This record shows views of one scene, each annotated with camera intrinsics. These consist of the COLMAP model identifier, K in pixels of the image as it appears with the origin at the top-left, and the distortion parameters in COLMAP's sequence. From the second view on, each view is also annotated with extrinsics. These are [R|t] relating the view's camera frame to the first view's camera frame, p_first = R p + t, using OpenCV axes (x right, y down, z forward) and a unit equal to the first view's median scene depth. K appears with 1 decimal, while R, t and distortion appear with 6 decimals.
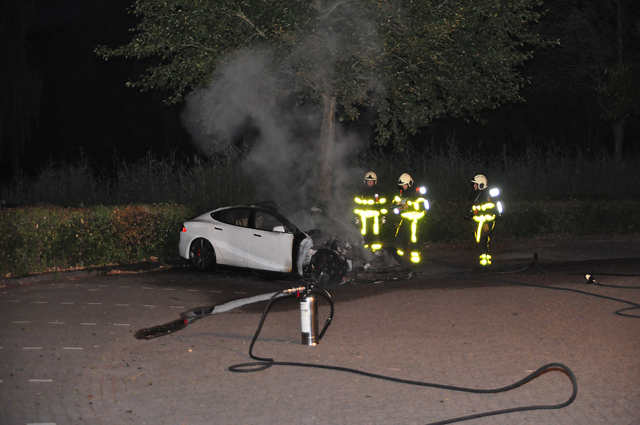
lens RADIAL K [[1303.1, 0, 324.4], [0, 1303.1, 209.7], [0, 0, 1]] dist [0.238052, 0.000000]
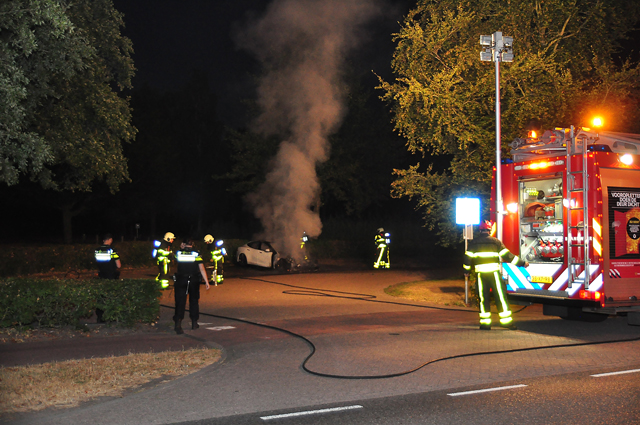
lens RADIAL K [[772.0, 0, 321.7], [0, 772.0, 206.3], [0, 0, 1]] dist [0.053621, 0.000000]
pose [[0.986692, 0.009011, -0.162350, 0.289216], [-0.017237, 0.998634, -0.049333, 0.002068], [0.161683, 0.051474, 0.985499, -0.424699]]
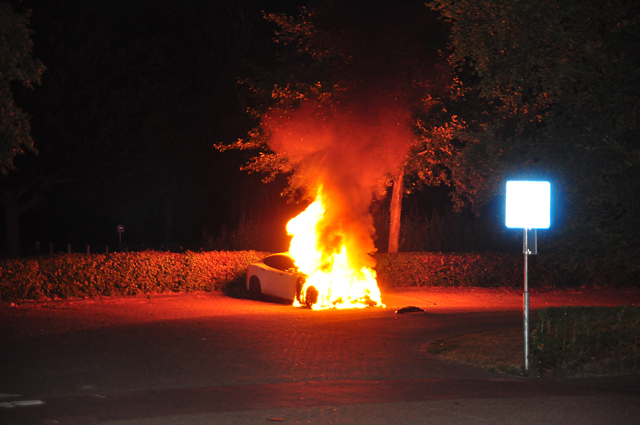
lens RADIAL K [[1303.1, 0, 321.4], [0, 1303.1, 217.3], [0, 0, 1]] dist [0.238052, 0.000000]
pose [[0.954460, 0.015782, -0.297923, 0.409784], [-0.026079, 0.999191, -0.030619, -0.000791], [0.297198, 0.036995, 0.954099, -0.378315]]
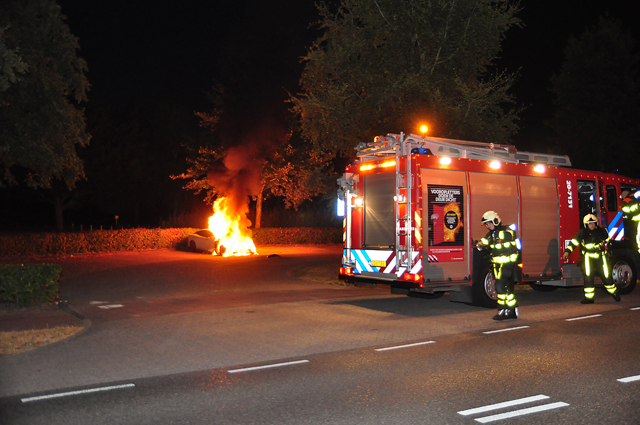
lens RADIAL K [[621.2, 0, 323.8], [0, 621.2, 215.0], [0, 0, 1]] dist [-0.004400, 0.000000]
pose [[0.993685, 0.013130, -0.111431, 0.358525], [-0.016353, 0.999473, -0.028059, -0.000748], [0.111004, 0.029704, 0.993376, -0.377688]]
